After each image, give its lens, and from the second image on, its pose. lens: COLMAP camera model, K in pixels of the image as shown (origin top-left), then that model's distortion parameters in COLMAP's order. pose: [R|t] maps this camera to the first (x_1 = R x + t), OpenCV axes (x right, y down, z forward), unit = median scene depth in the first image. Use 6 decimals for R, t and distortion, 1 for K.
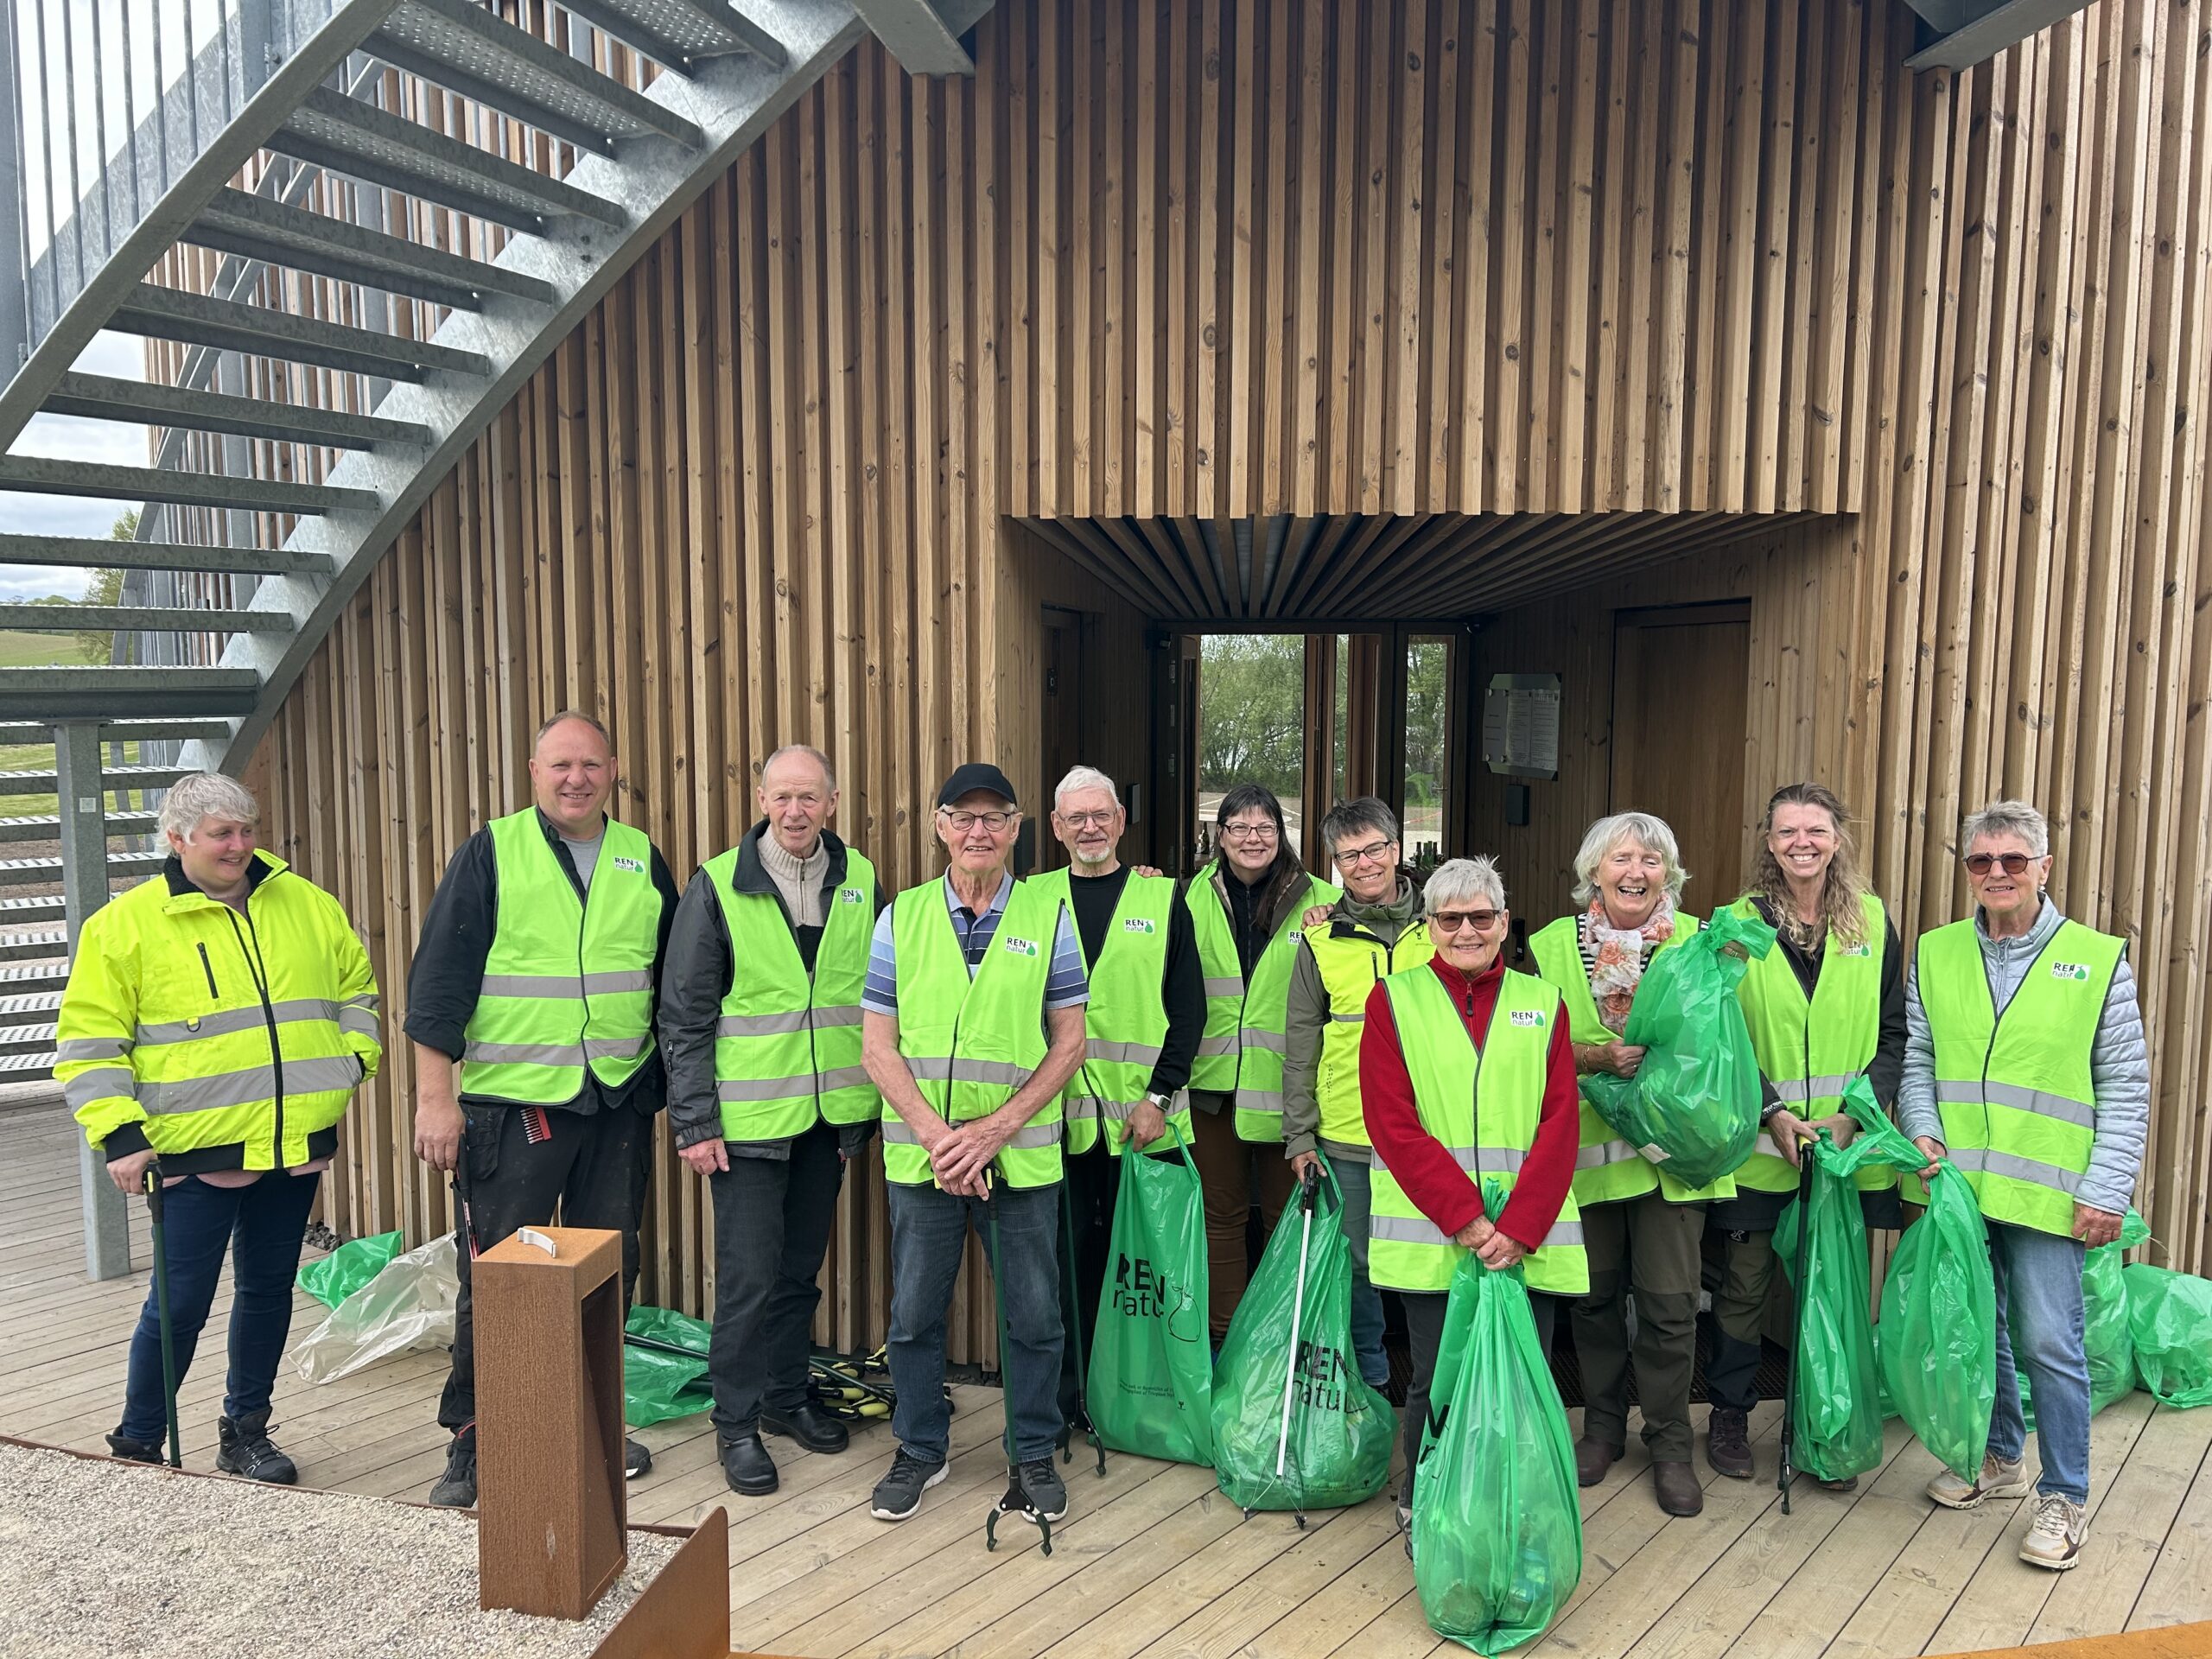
lens RADIAL K [[1666.1, 0, 1106.0], [0, 1666.1, 829.5], [0, 0, 1]] dist [-0.005286, -0.004354]
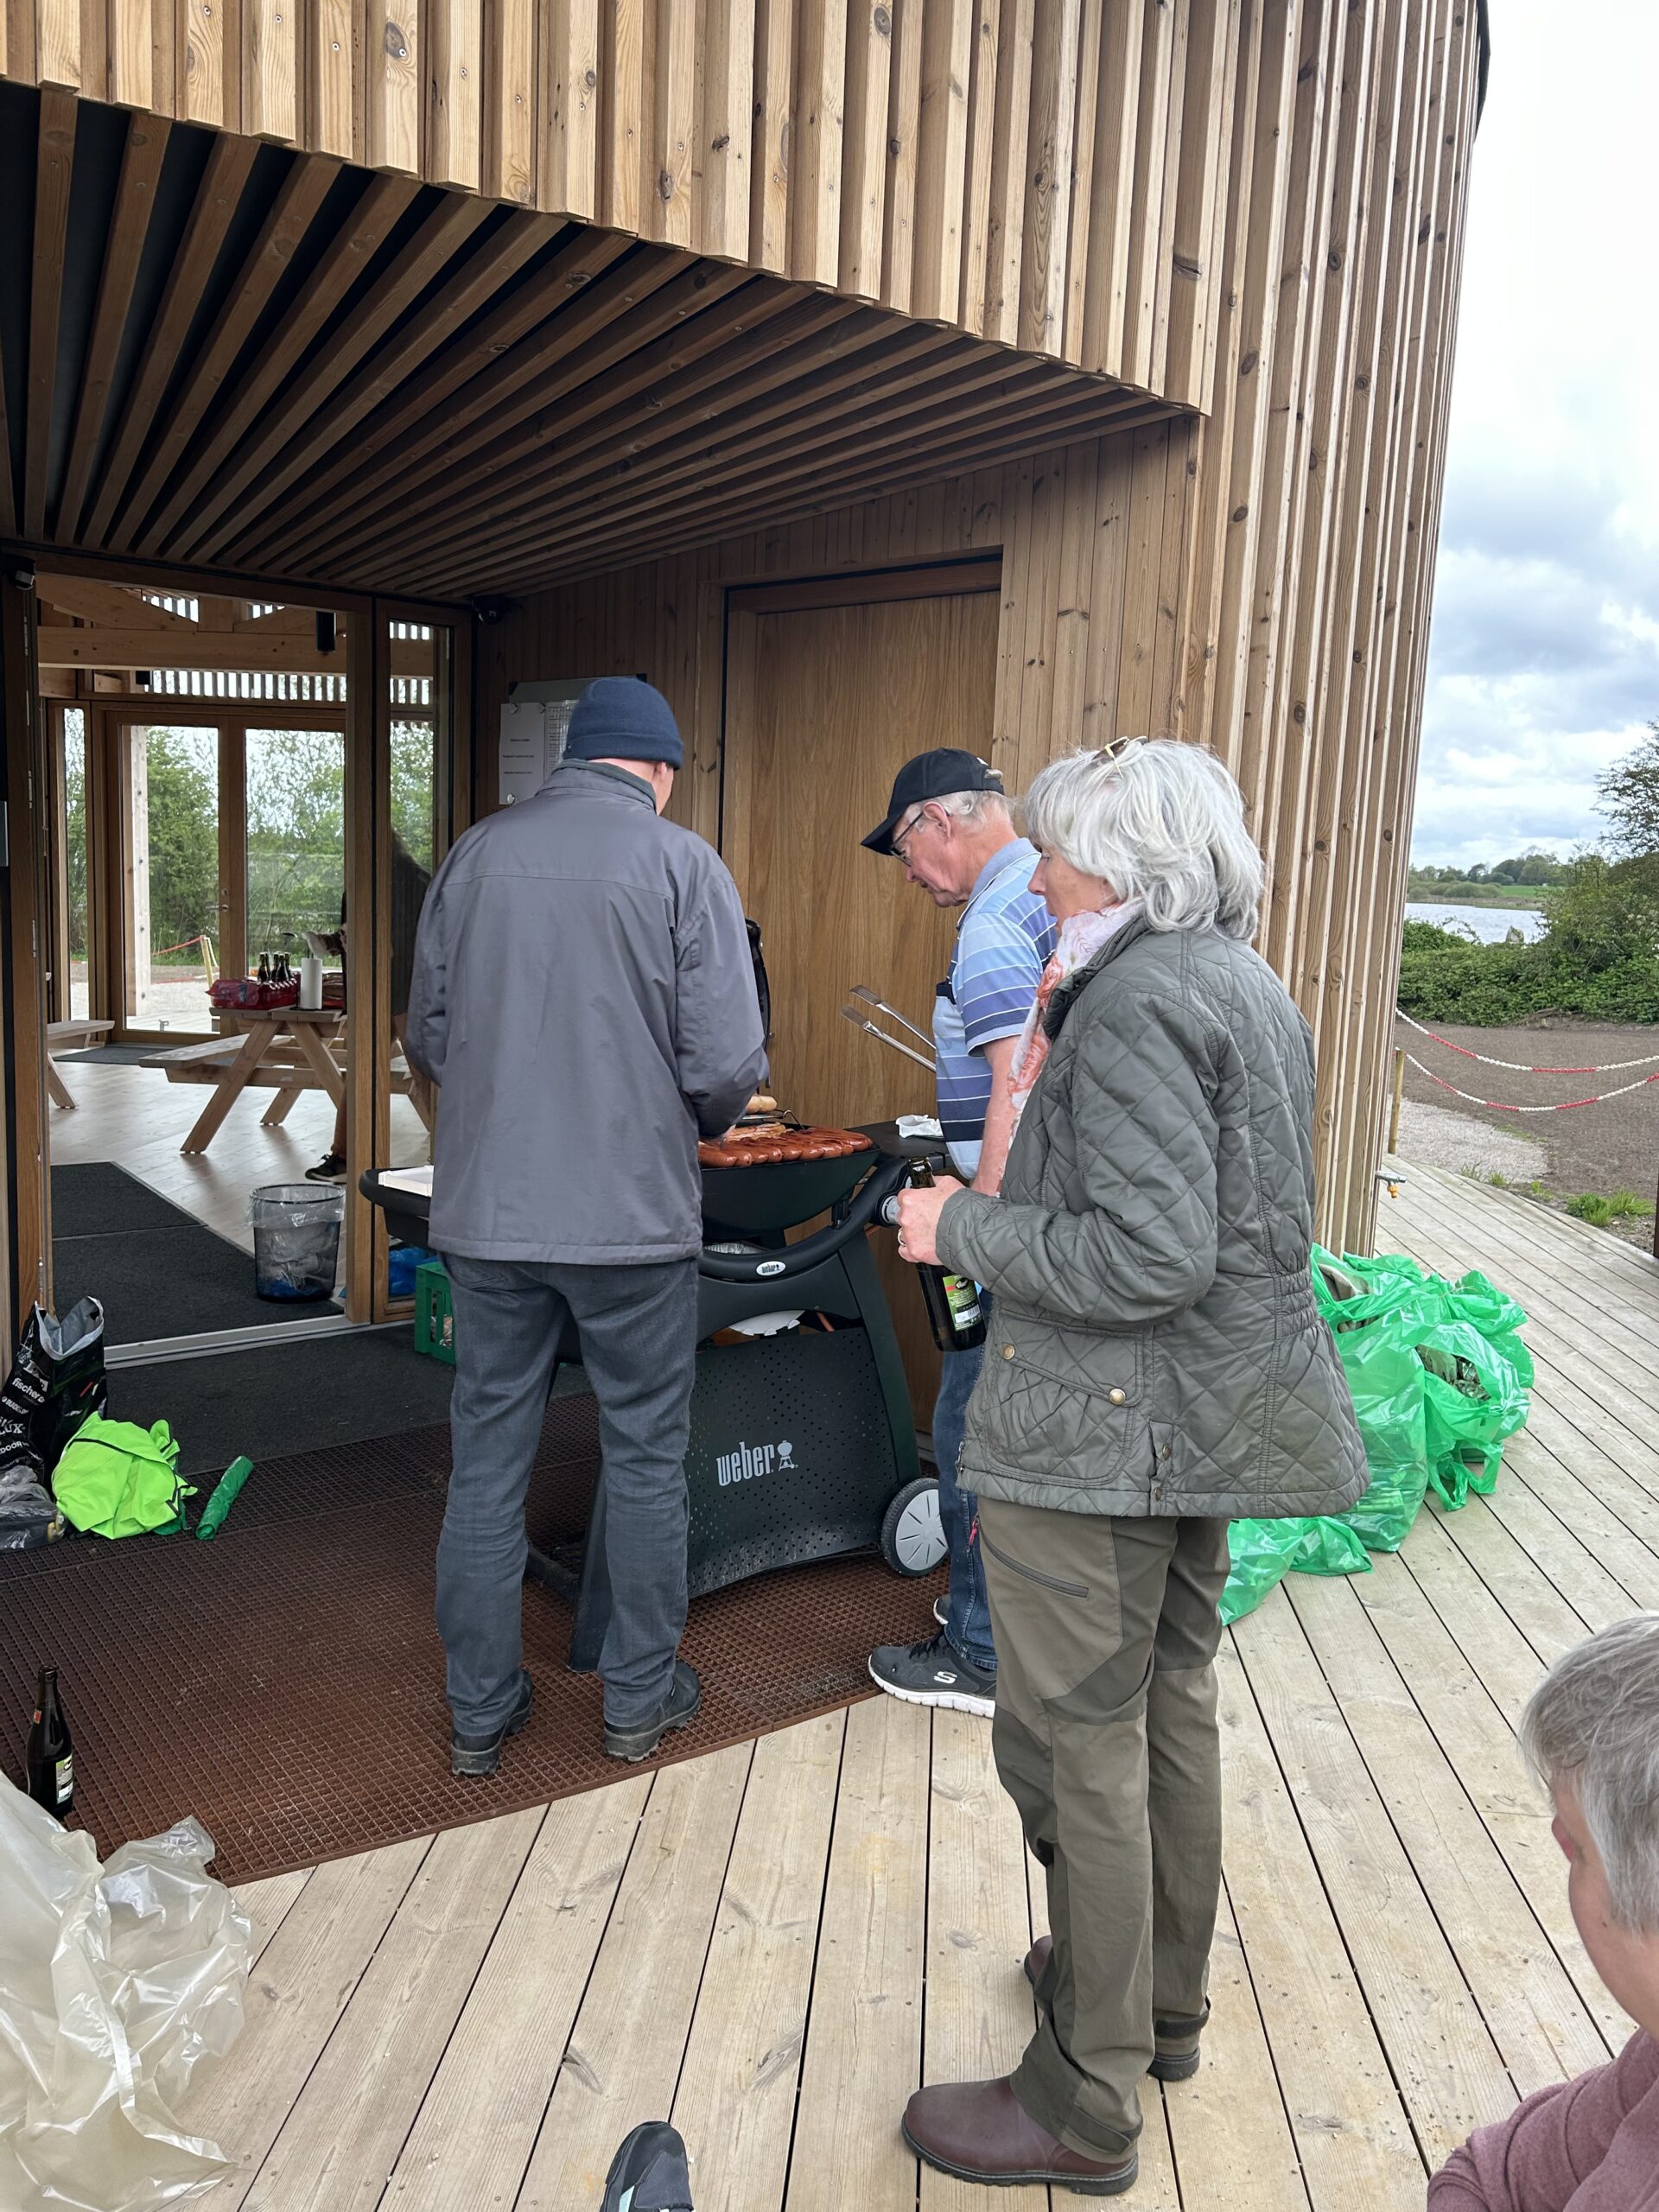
lens RADIAL K [[1666.1, 0, 829.5], [0, 1666.1, 1106.0], [0, 0, 1]] dist [-0.005286, -0.004354]
pose [[0.795111, -0.059088, 0.603579, -0.149131], [0.026114, 0.997655, 0.063265, 0.065603], [-0.605902, -0.034541, 0.794789, 0.470390]]
